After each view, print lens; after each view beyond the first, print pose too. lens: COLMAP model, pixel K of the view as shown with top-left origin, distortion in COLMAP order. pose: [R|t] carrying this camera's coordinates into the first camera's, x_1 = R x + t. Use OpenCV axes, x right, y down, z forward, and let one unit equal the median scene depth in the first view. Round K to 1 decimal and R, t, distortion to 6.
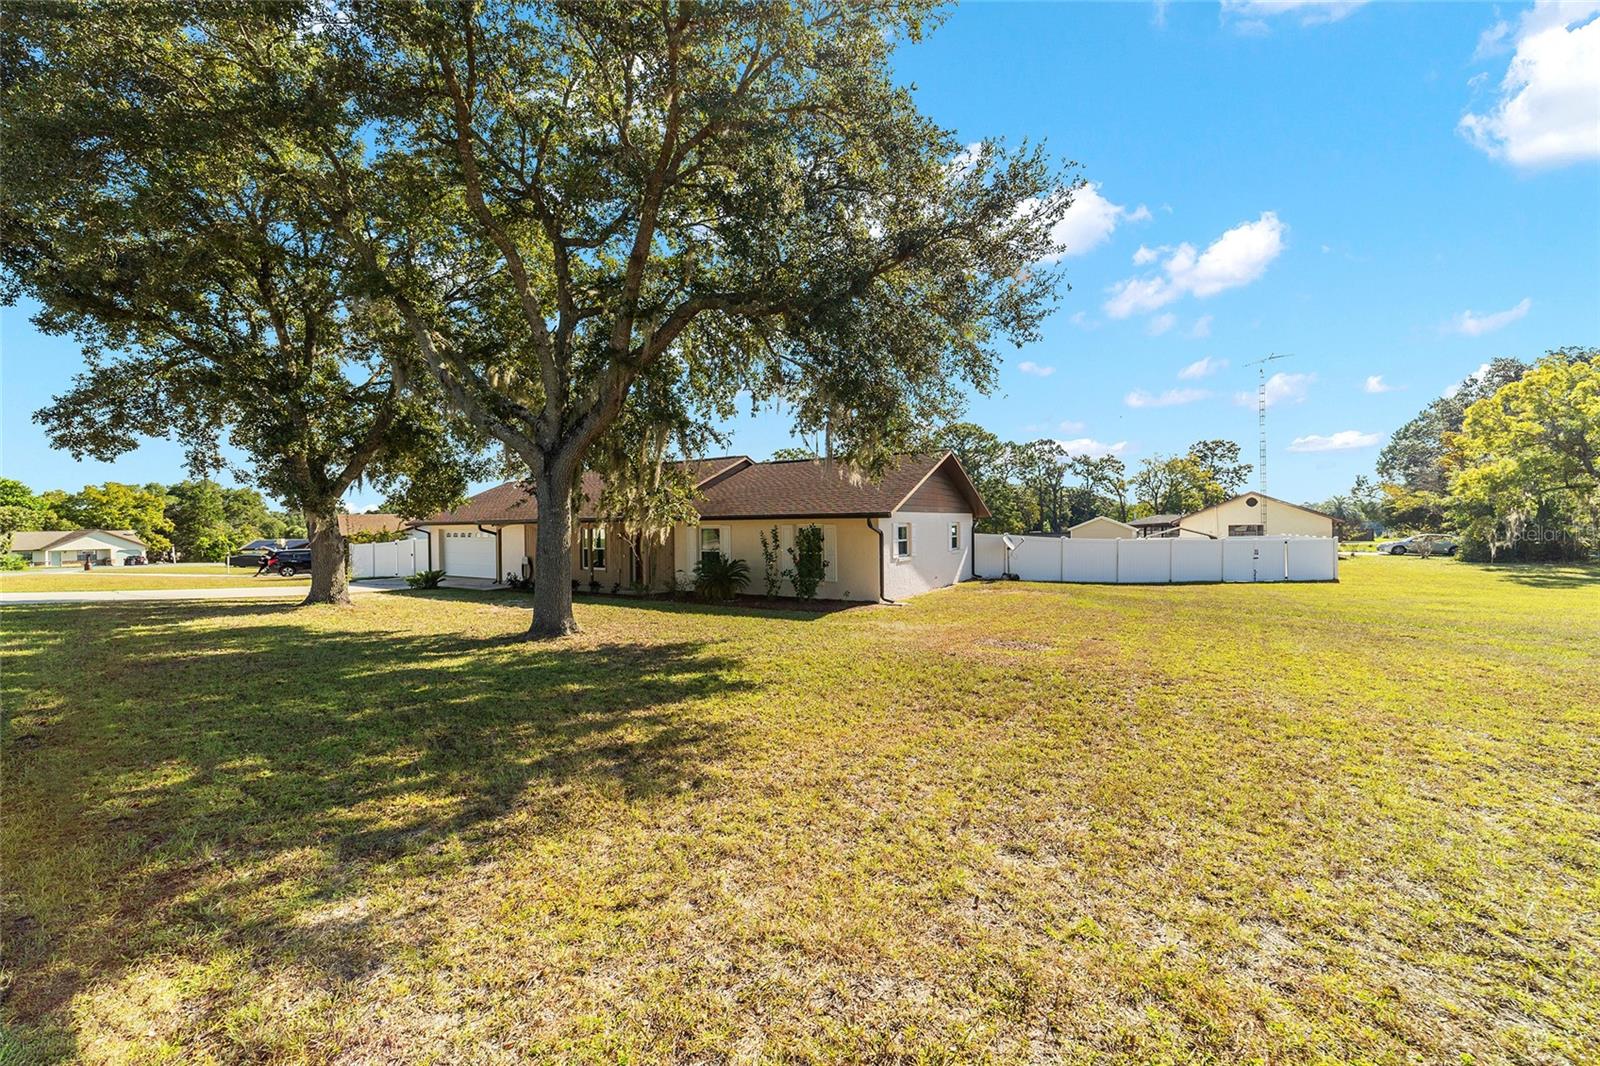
lens RADIAL K [[613.5, 0, 799.0], [0, 613.5, 538.7], [0, 0, 1]] dist [-0.007077, 0.000273]
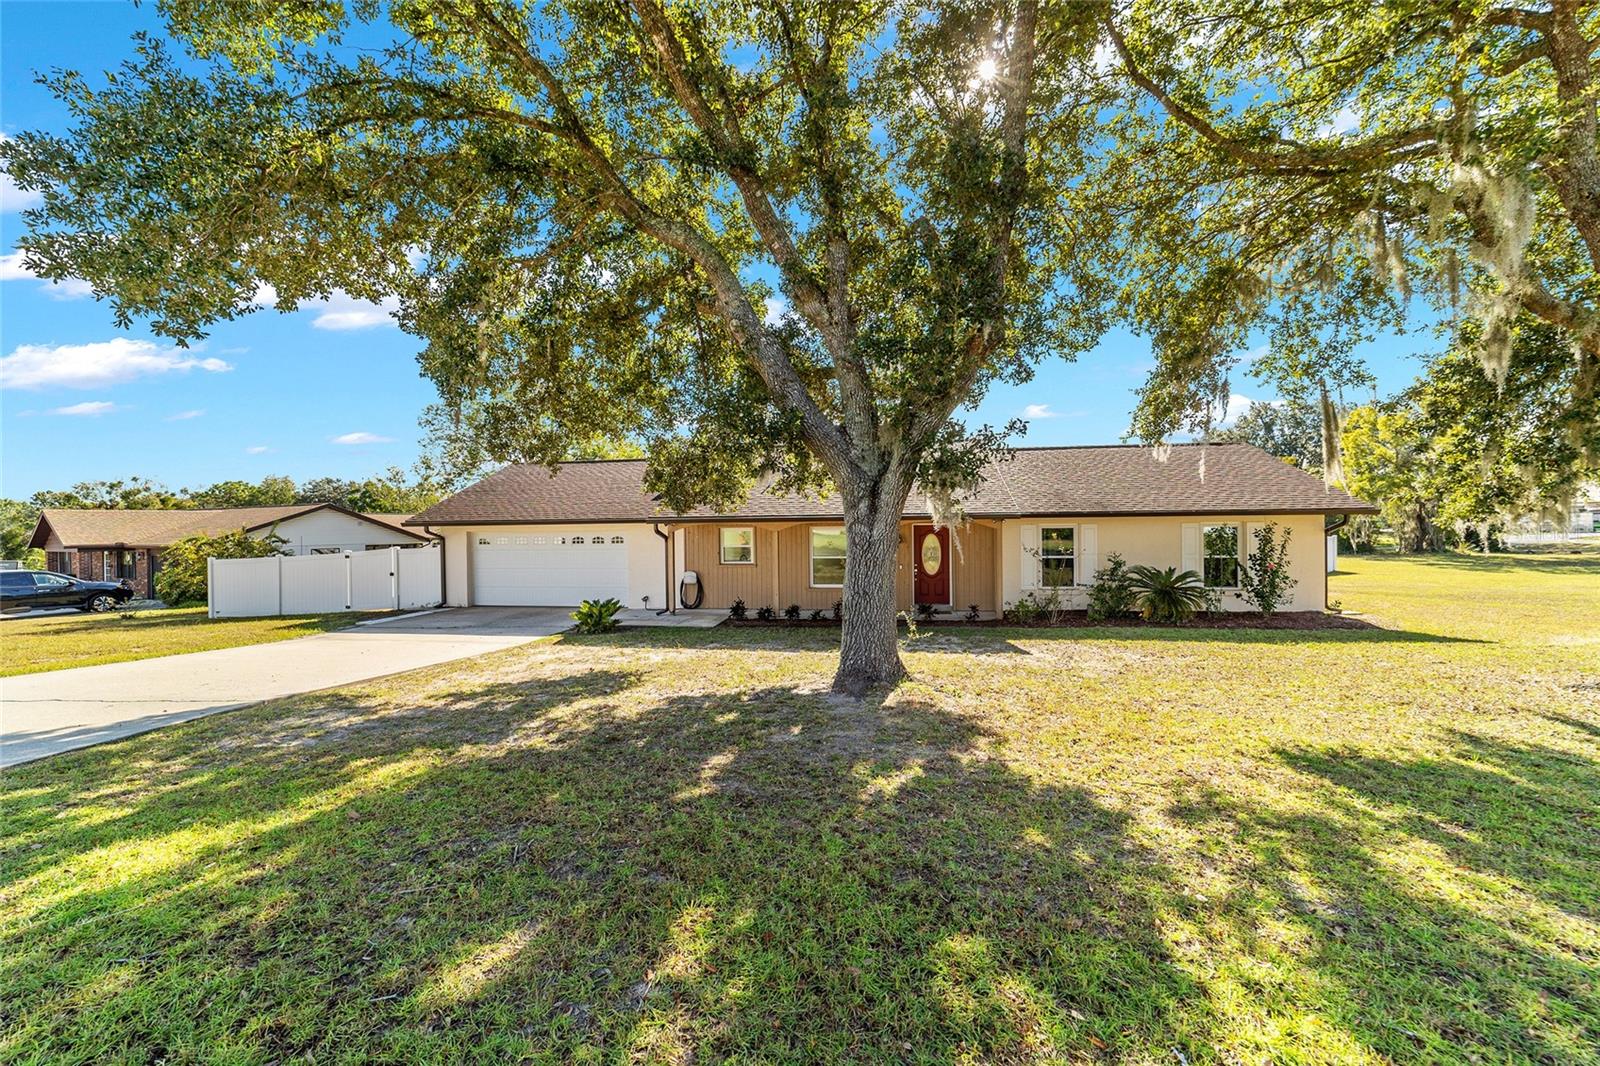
lens RADIAL K [[613.5, 0, 799.0], [0, 613.5, 538.7], [0, 0, 1]] dist [-0.007077, 0.000273]
pose [[0.921046, -0.007681, 0.389377, -0.699300], [0.009413, 0.999952, -0.002541, -0.004645], [-0.389339, 0.006006, 0.921075, 0.396418]]
